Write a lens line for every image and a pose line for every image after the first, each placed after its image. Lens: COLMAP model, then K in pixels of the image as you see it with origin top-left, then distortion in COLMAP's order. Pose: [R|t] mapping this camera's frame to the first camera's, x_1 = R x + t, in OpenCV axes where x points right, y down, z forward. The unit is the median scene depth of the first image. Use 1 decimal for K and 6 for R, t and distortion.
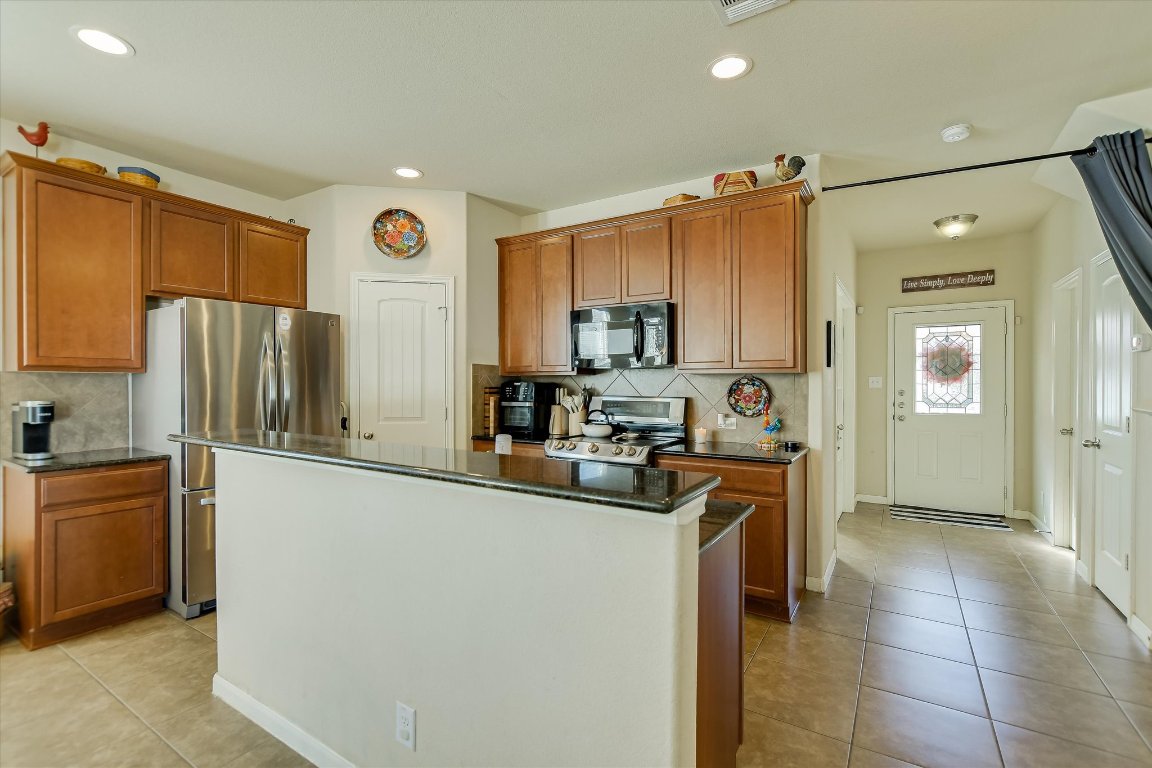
lens RADIAL K [[503.5, 0, 576.2], [0, 503.5, 382.1], [0, 0, 1]] dist [-0.023749, 0.004418]
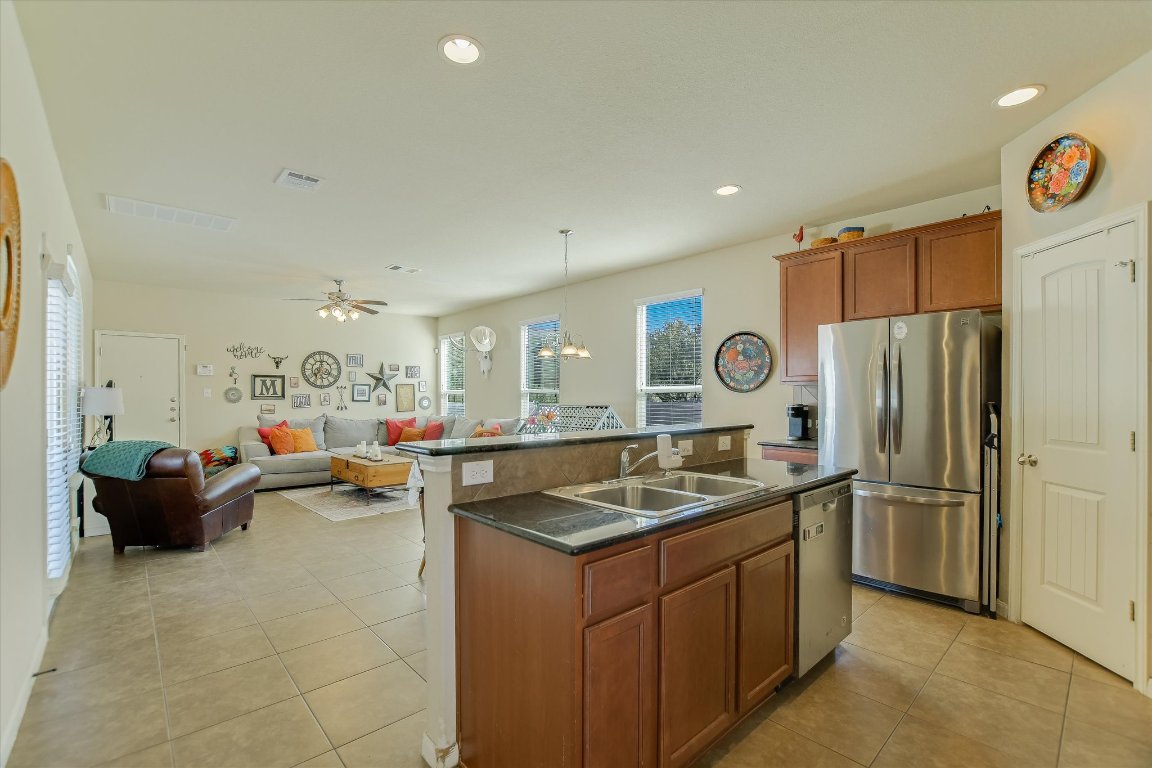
lens RADIAL K [[503.5, 0, 580.9], [0, 503.5, 395.3], [0, 0, 1]] dist [-0.023749, 0.004418]
pose [[-0.250948, 0.002196, -0.967998, 0.463597], [0.002438, 0.999996, 0.001636, 0.005822], [0.967997, -0.001949, -0.250952, 0.527193]]
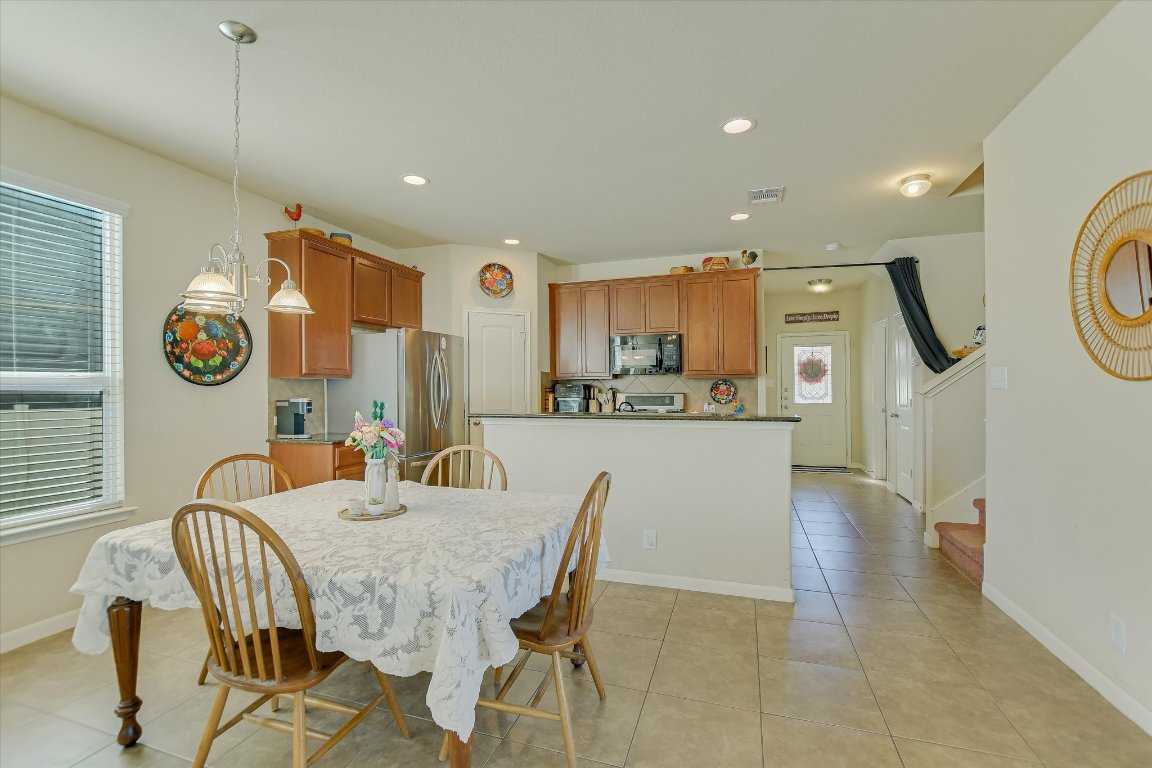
lens RADIAL K [[503.5, 0, 566.3], [0, 503.5, 378.2], [0, 0, 1]] dist [-0.023749, 0.004418]
pose [[0.969901, -0.003866, 0.243468, -0.503060], [0.008033, 0.999838, -0.016126, 0.006801], [-0.243366, 0.017597, 0.969775, -0.429132]]
